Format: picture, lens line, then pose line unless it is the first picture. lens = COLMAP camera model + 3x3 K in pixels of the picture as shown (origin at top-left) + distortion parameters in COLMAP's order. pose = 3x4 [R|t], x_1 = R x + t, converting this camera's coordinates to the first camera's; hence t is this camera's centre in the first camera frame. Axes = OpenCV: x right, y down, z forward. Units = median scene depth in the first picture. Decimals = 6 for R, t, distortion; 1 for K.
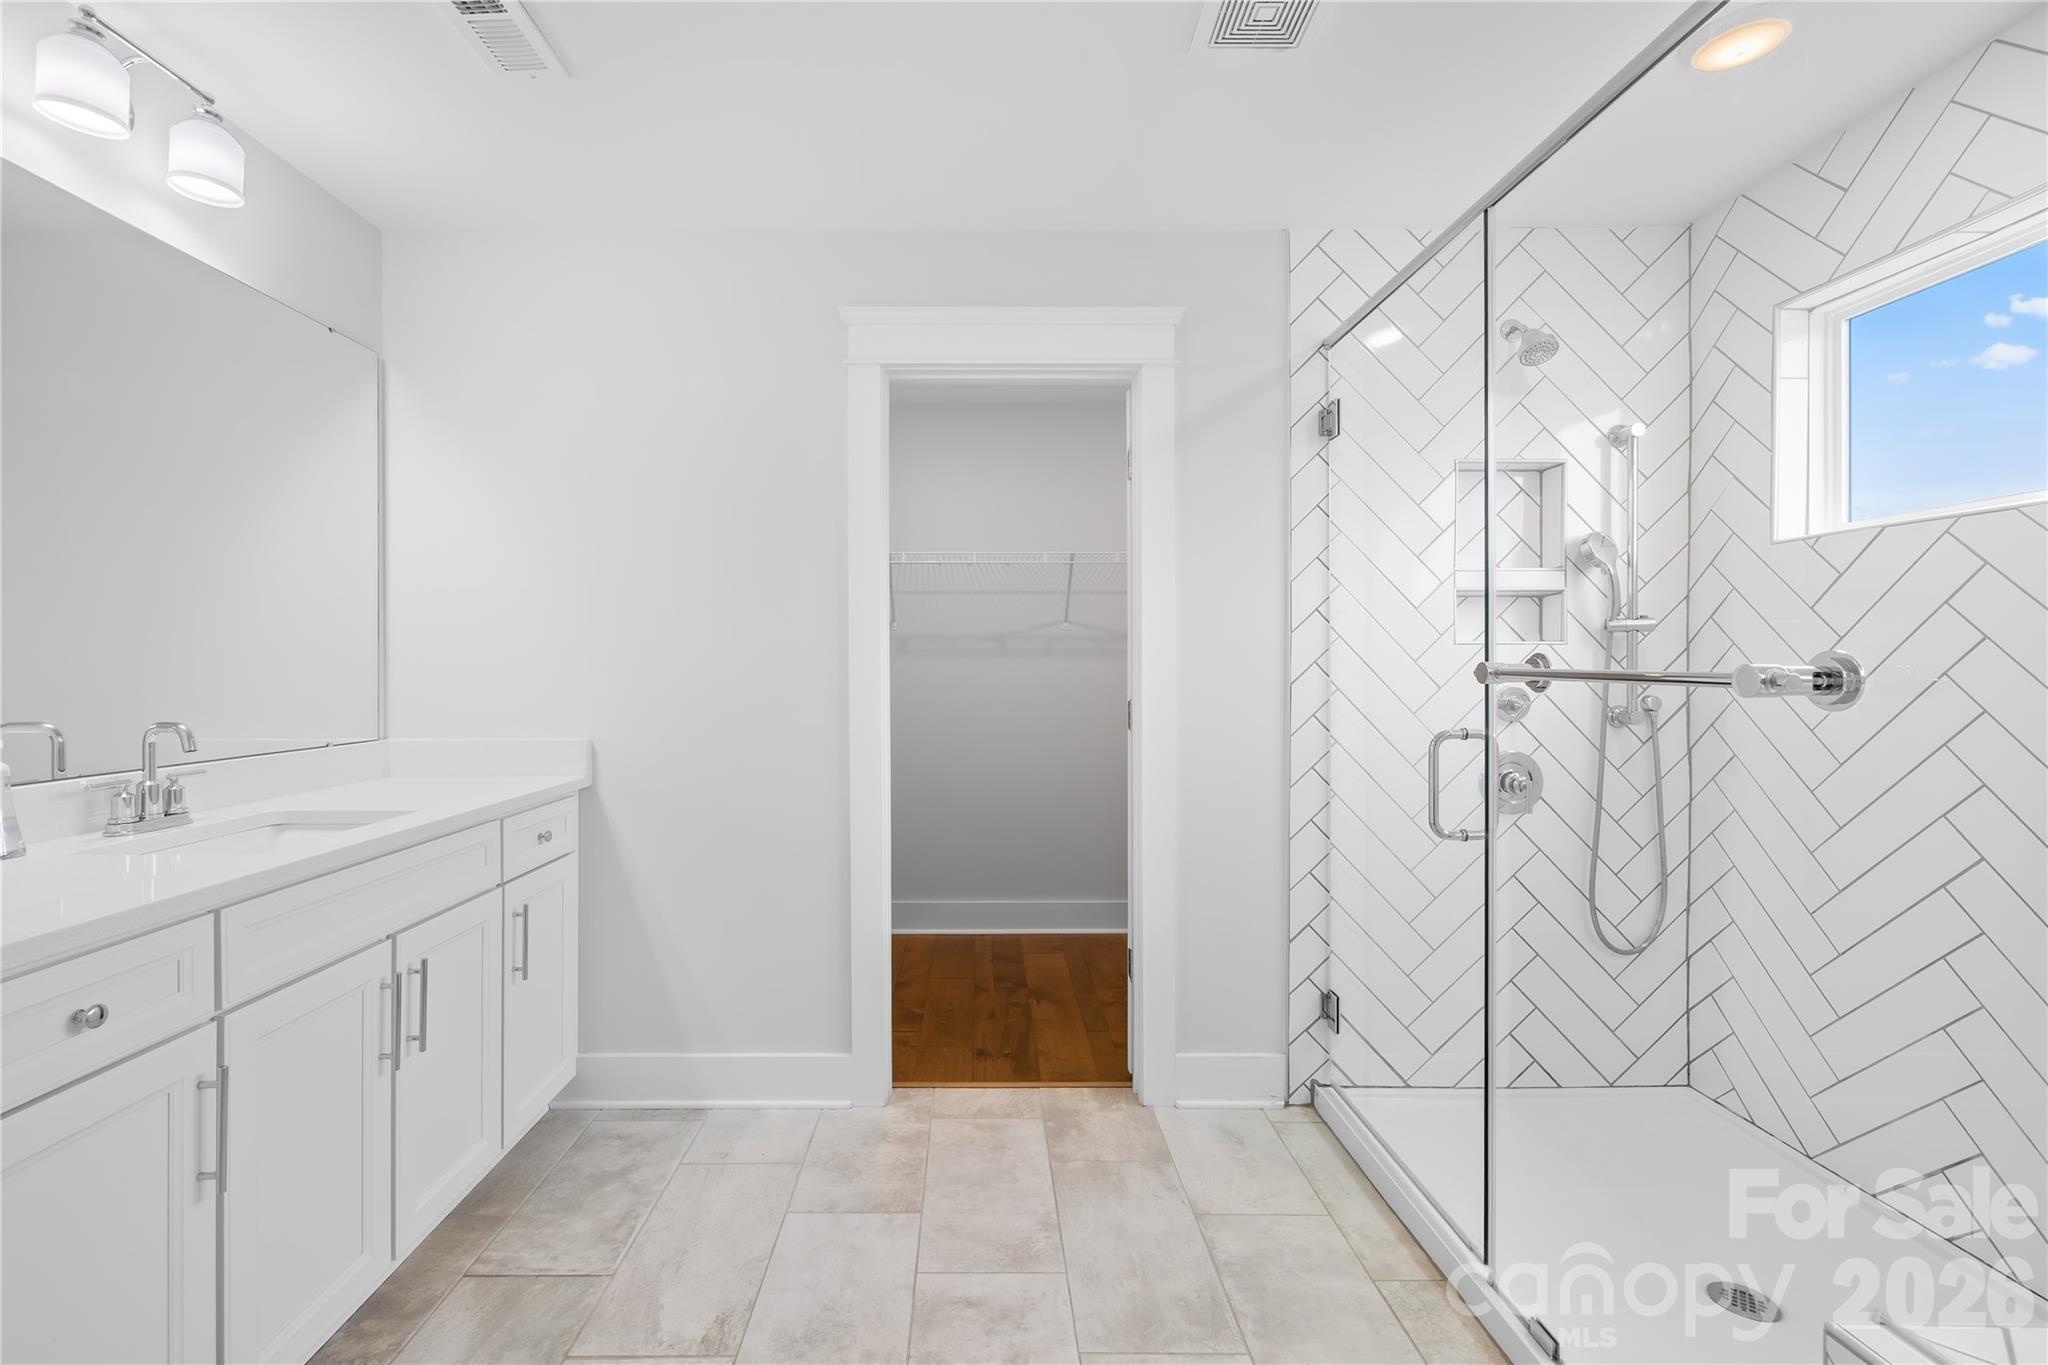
lens RADIAL K [[869.6, 0, 1020.2], [0, 869.6, 674.8], [0, 0, 1]] dist [0.001792, -0.000853]
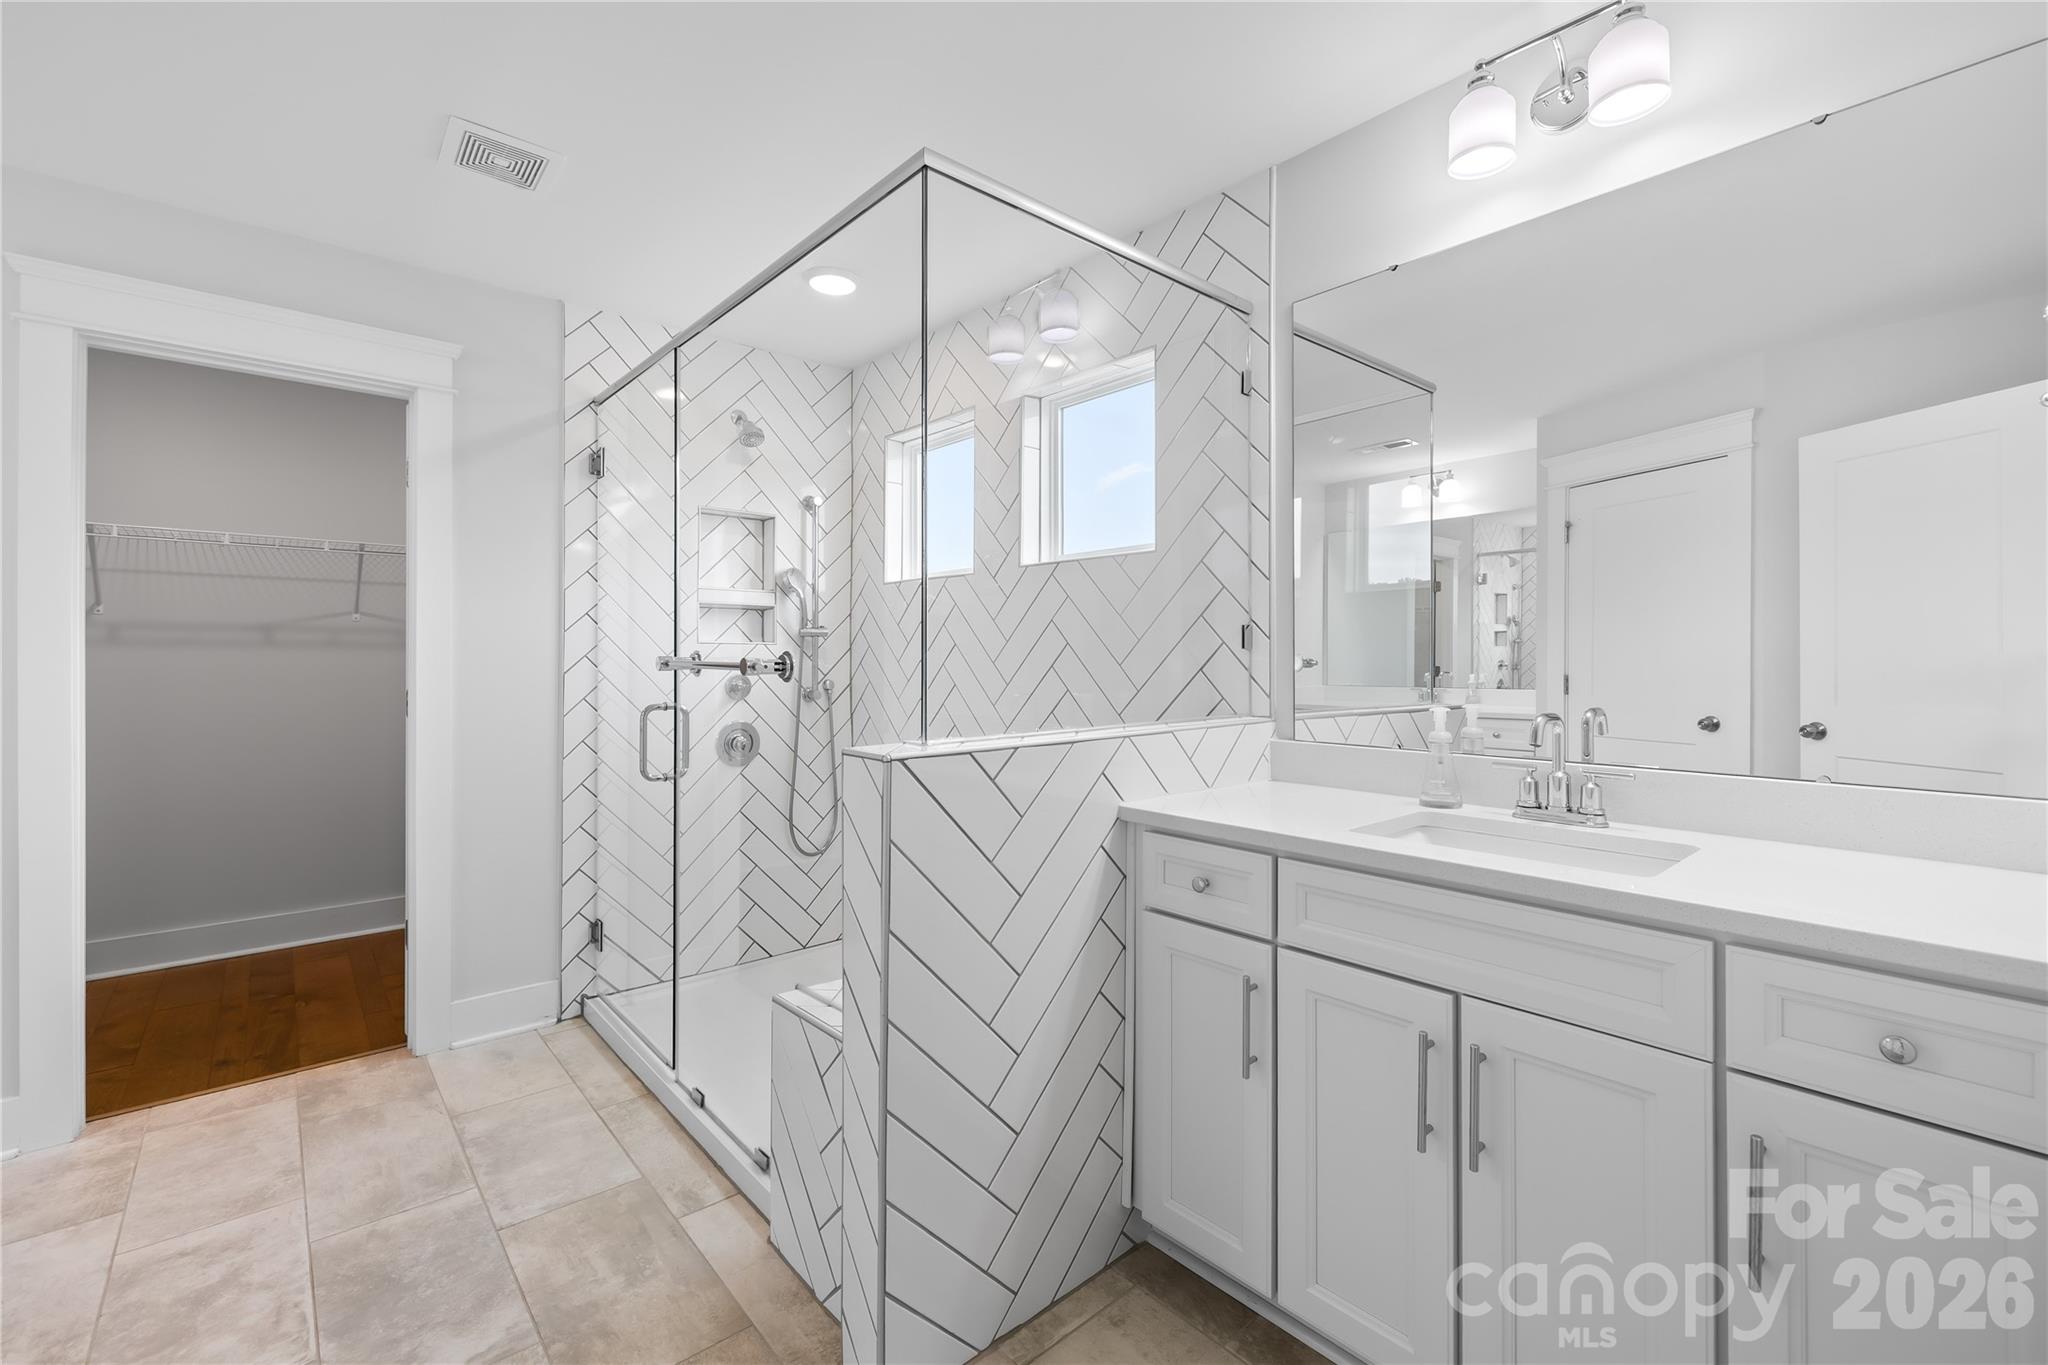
lens RADIAL K [[869.6, 0, 1029.8], [0, 869.6, 659.4], [0, 0, 1]] dist [0.001792, -0.000853]
pose [[0.784836, 0.003710, 0.619693, 0.069395], [0.002970, 0.999948, -0.009747, 0.004502], [-0.619697, 0.009490, 0.784784, -0.369578]]
